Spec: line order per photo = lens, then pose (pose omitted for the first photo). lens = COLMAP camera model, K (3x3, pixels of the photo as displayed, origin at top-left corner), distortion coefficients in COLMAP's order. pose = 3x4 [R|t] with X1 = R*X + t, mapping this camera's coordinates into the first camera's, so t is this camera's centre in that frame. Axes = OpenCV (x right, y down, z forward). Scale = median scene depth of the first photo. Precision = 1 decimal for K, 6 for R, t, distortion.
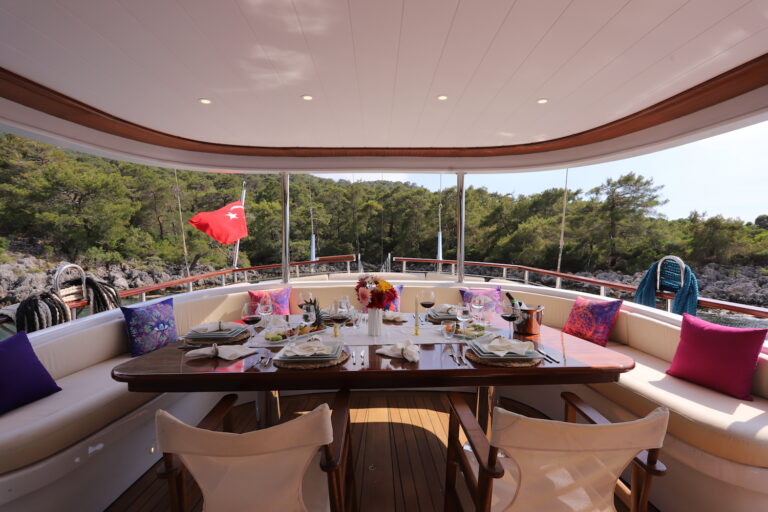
lens RADIAL K [[364.8, 0, 384.0], [0, 364.8, 256.0], [0, 0, 1]] dist [-0.005124, -0.000473]
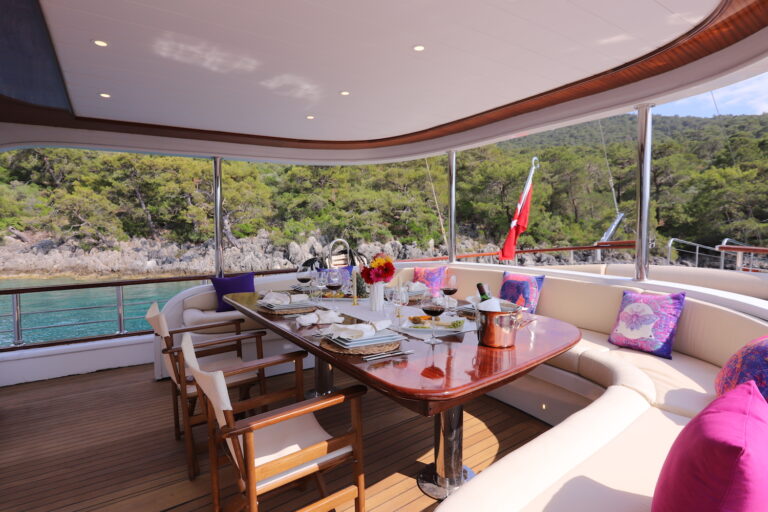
lens RADIAL K [[407.7, 0, 384.0], [0, 407.7, 256.0], [0, 0, 1]] dist [-0.000229, -0.000091]
pose [[0.504959, 0.051662, -0.861596, 0.103846], [-0.021953, 0.998653, 0.047014, 0.001242], [0.862864, -0.004826, 0.505413, 0.047442]]
